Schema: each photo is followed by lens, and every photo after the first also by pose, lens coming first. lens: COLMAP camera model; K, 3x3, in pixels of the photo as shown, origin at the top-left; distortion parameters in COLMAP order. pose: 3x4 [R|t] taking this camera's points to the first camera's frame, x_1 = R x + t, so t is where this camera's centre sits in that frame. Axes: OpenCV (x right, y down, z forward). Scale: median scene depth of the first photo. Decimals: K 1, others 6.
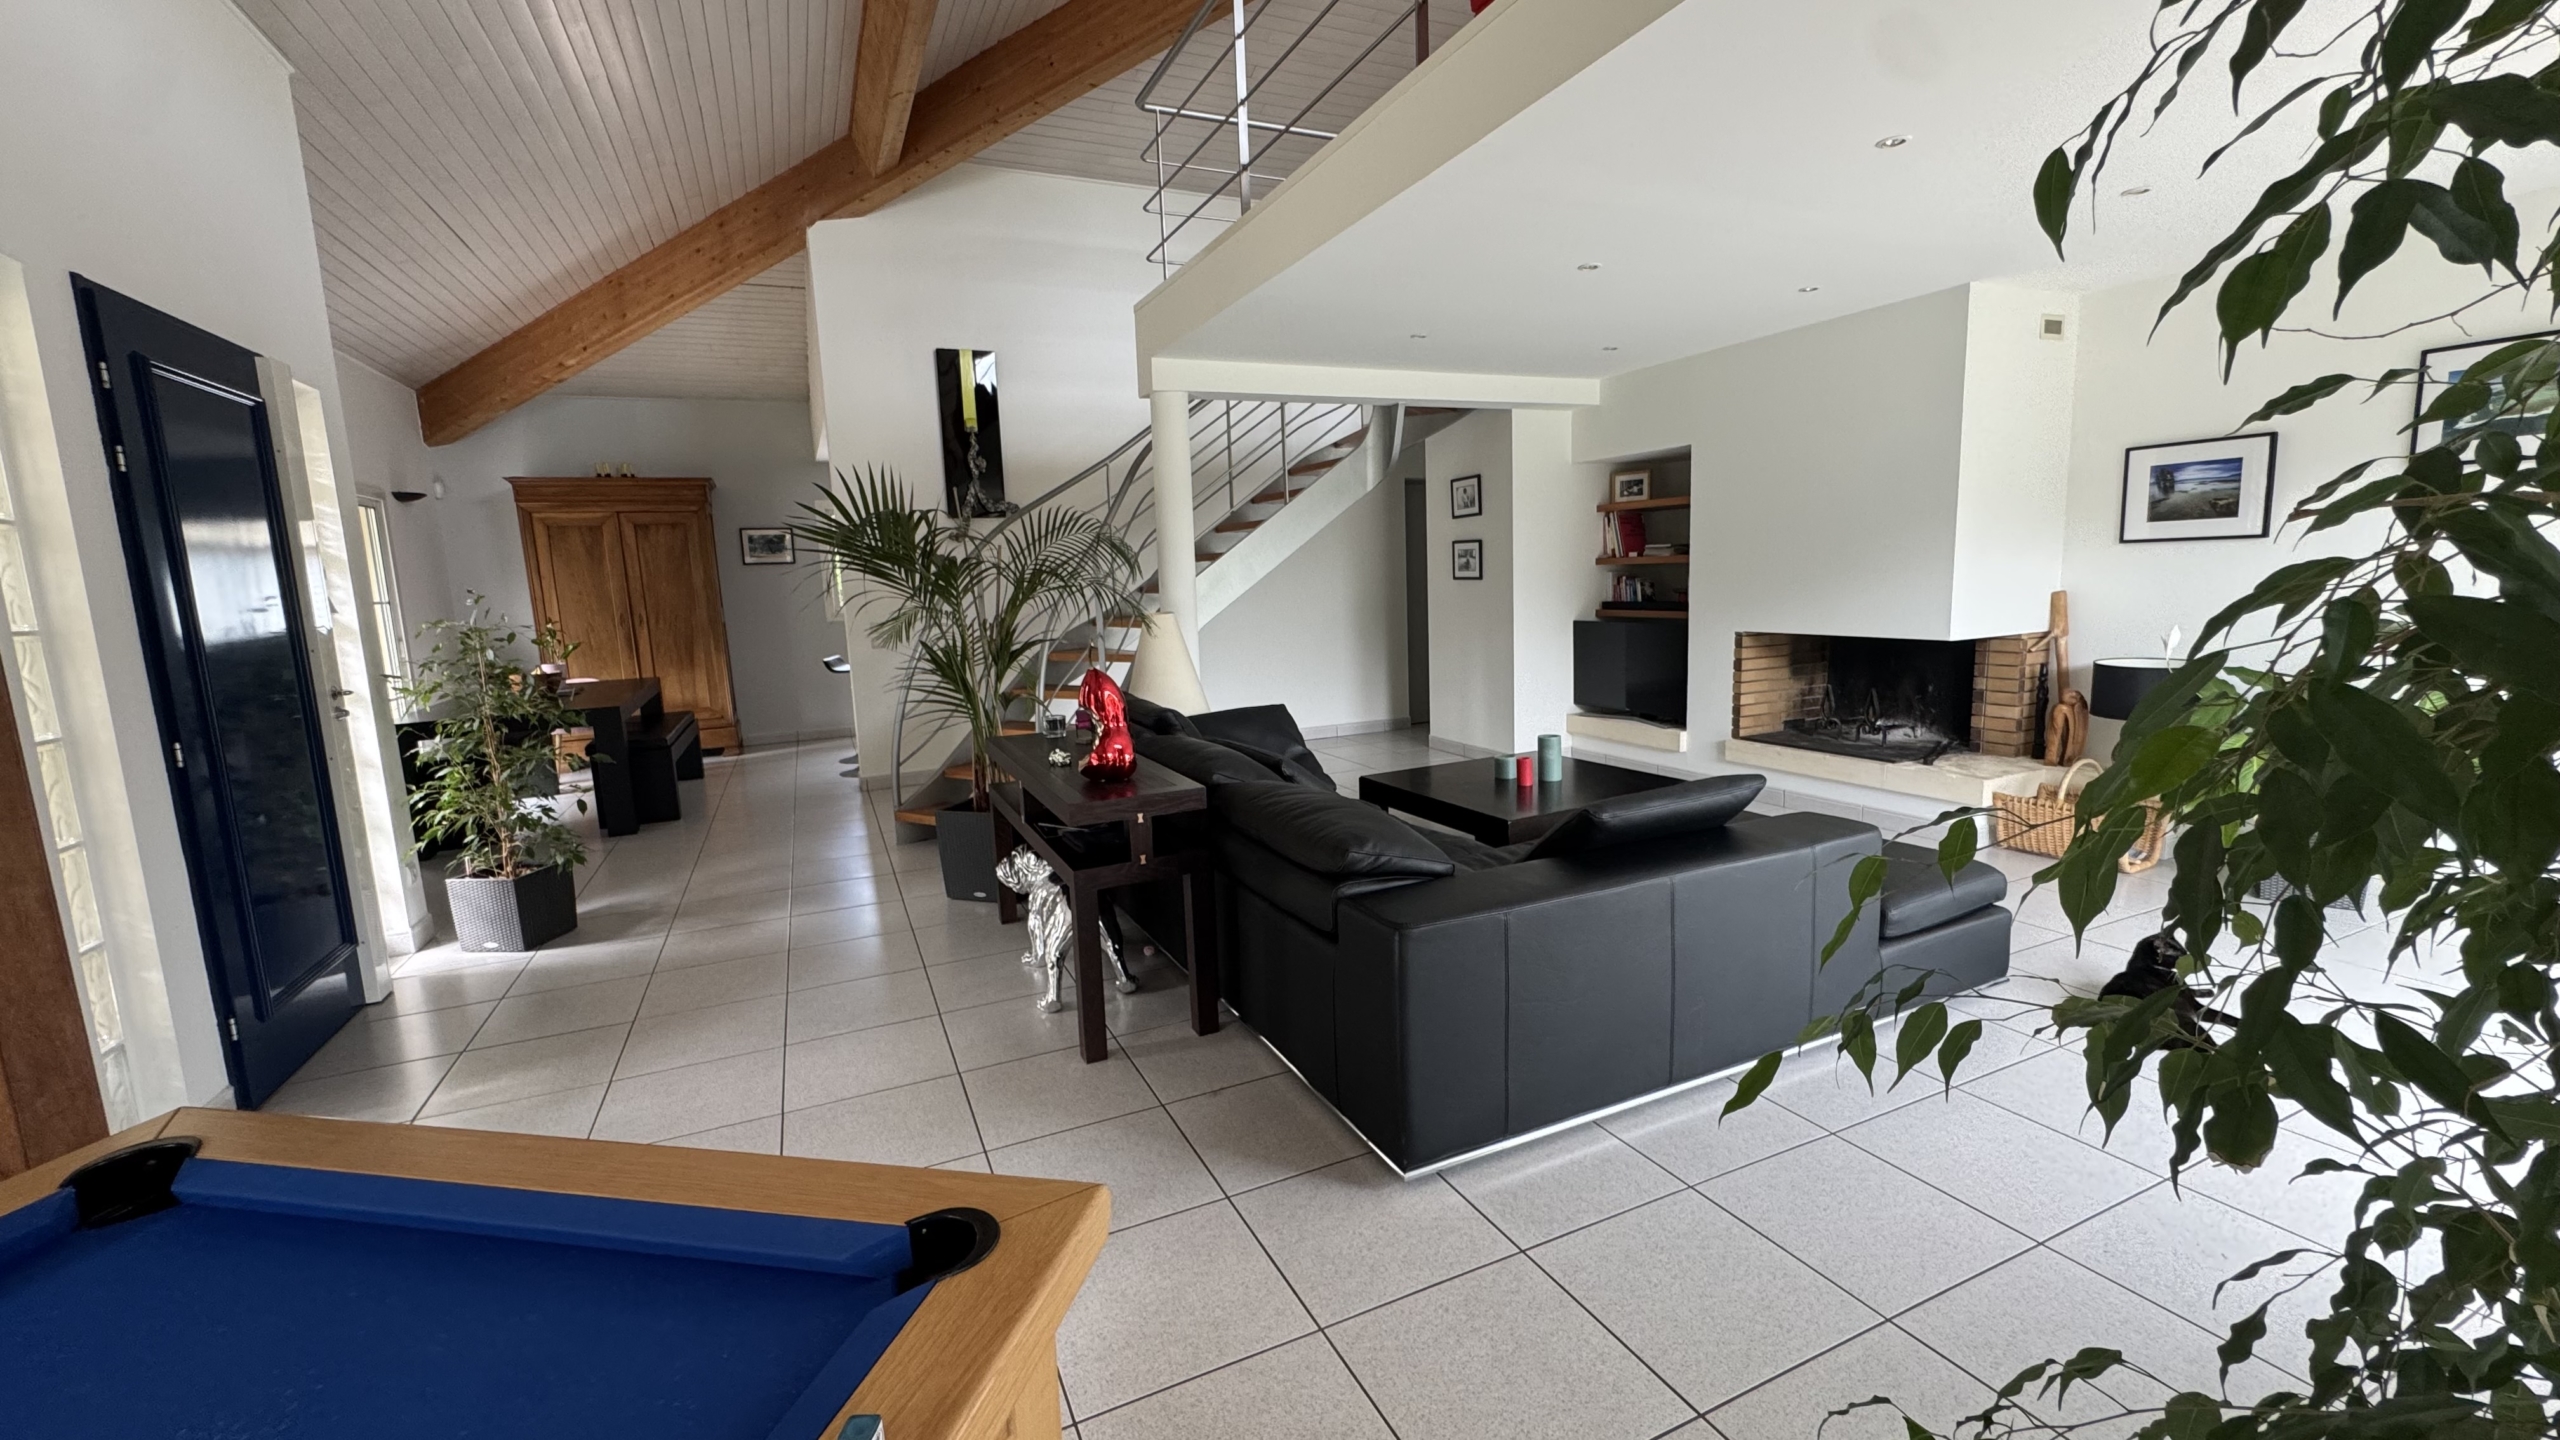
lens RADIAL K [[1022.7, 0, 1283.3], [0, 1022.7, 719.5], [0, 0, 1]] dist [-0.006168, 0.000762]
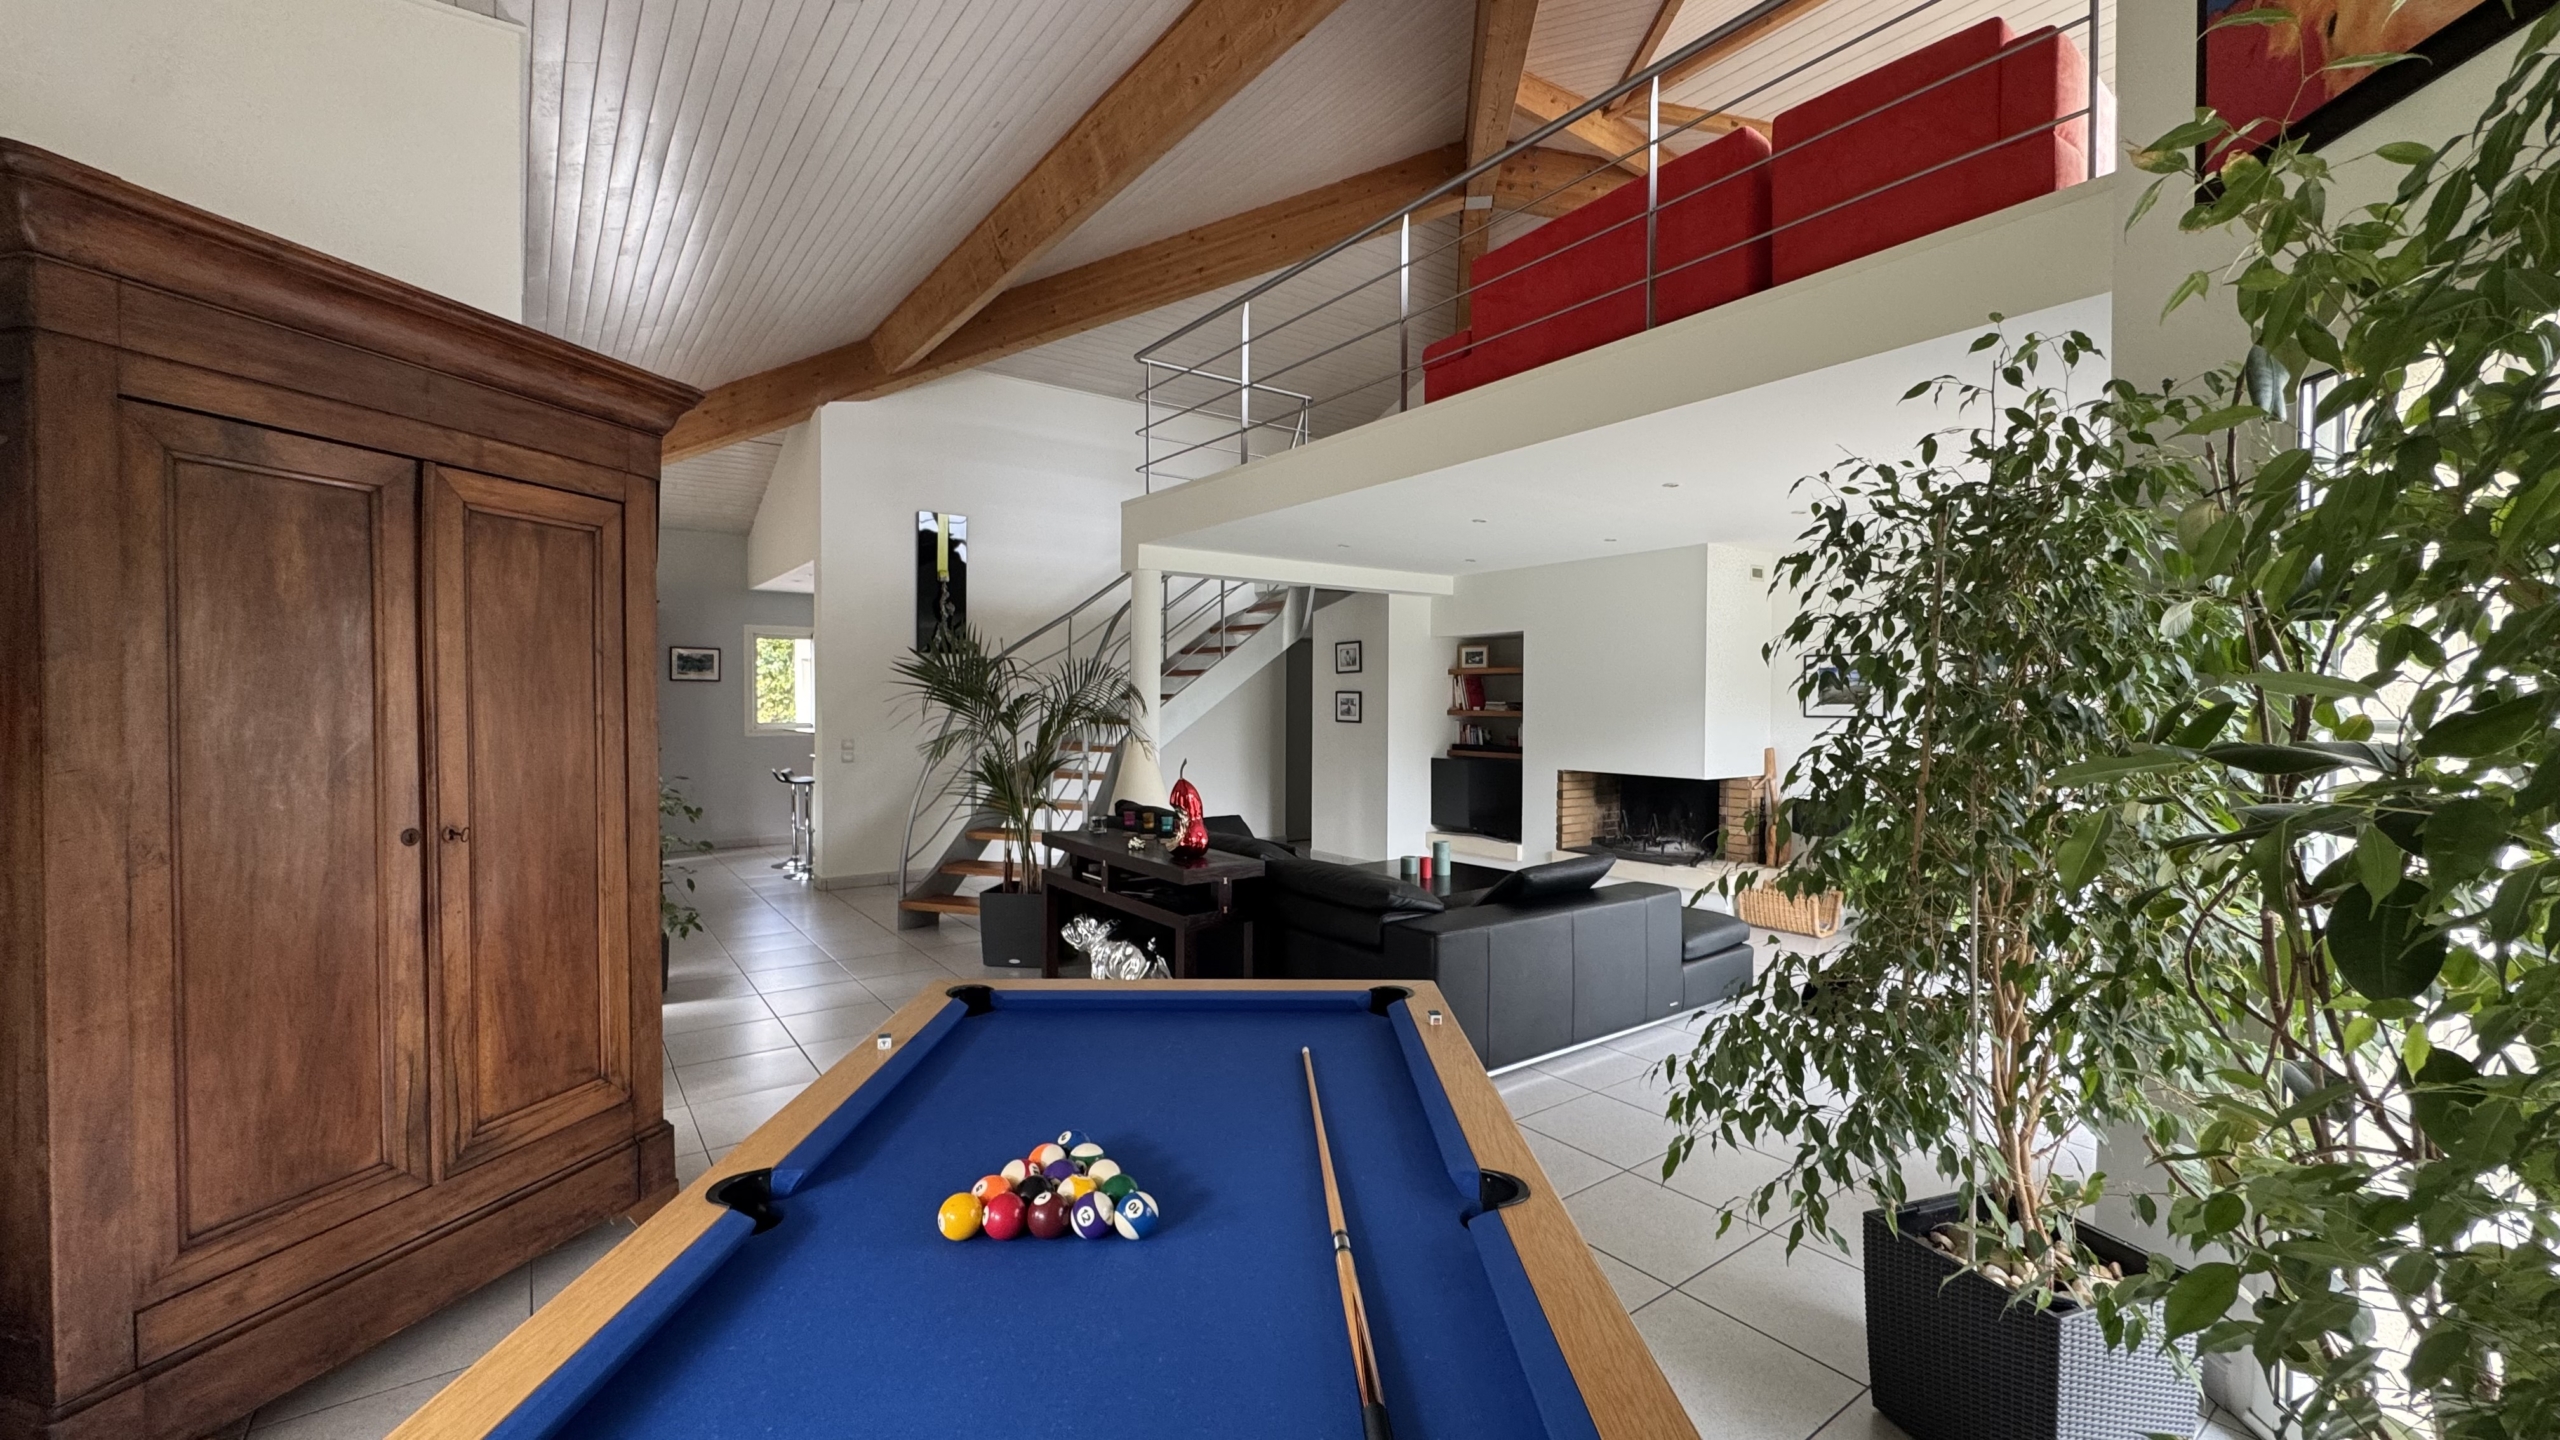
lens RADIAL K [[1022.7, 0, 1280.3], [0, 1022.7, 712.3], [0, 0, 1]] dist [-0.006168, 0.000762]
pose [[0.979137, 0.041576, 0.198902, -0.182851], [-0.014091, 0.990381, -0.137649, 0.029064], [-0.202712, 0.131975, 0.970304, -0.238397]]
